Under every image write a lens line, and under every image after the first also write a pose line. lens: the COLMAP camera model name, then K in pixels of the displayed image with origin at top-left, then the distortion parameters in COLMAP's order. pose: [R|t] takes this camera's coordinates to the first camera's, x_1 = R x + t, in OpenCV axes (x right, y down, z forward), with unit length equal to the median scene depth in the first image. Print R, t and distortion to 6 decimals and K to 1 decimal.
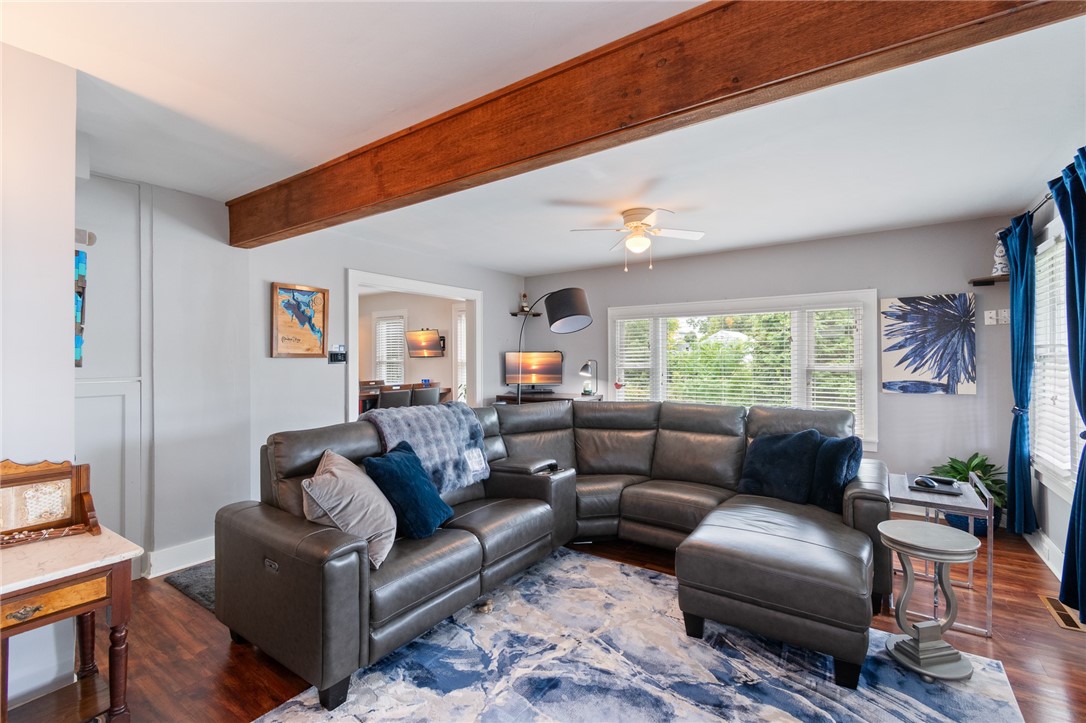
lens RADIAL K [[474.2, 0, 544.8], [0, 474.2, 362.4], [0, 0, 1]] dist [-0.000050, 0.000003]
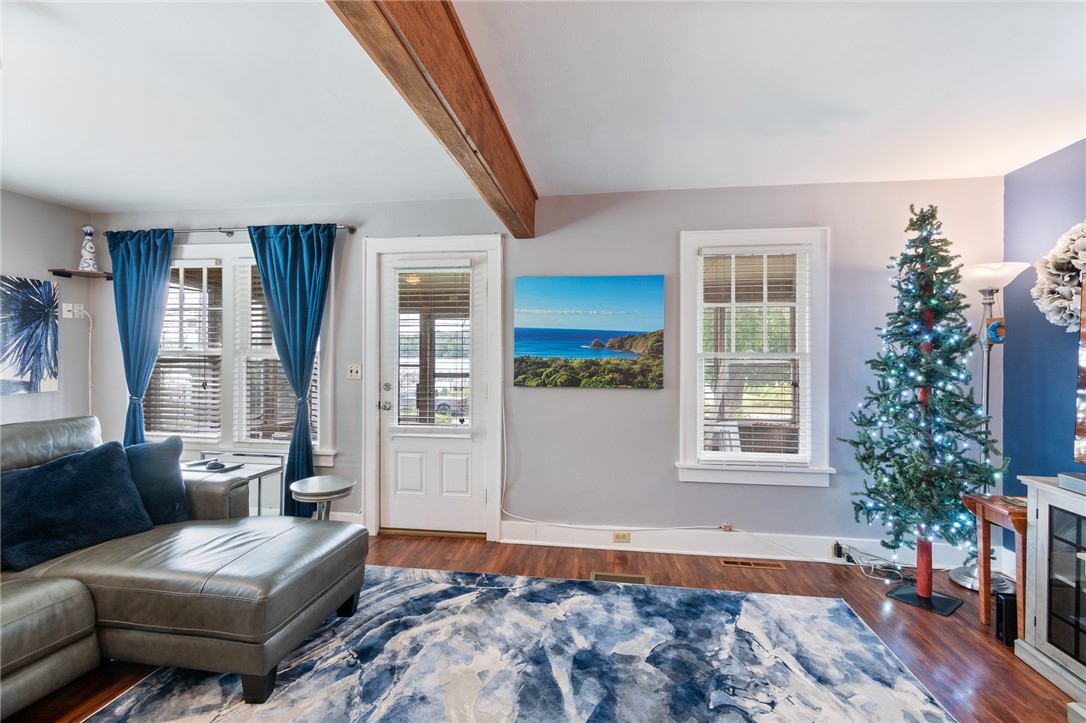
lens RADIAL K [[474.2, 0, 542.8], [0, 474.2, 358.2], [0, 0, 1]] dist [-0.000050, 0.000003]
pose [[-0.444365, -0.001201, 0.895845, -0.362940], [-0.003725, 0.999993, -0.000508, -0.000380], [-0.895838, -0.003563, -0.444366, 0.554038]]
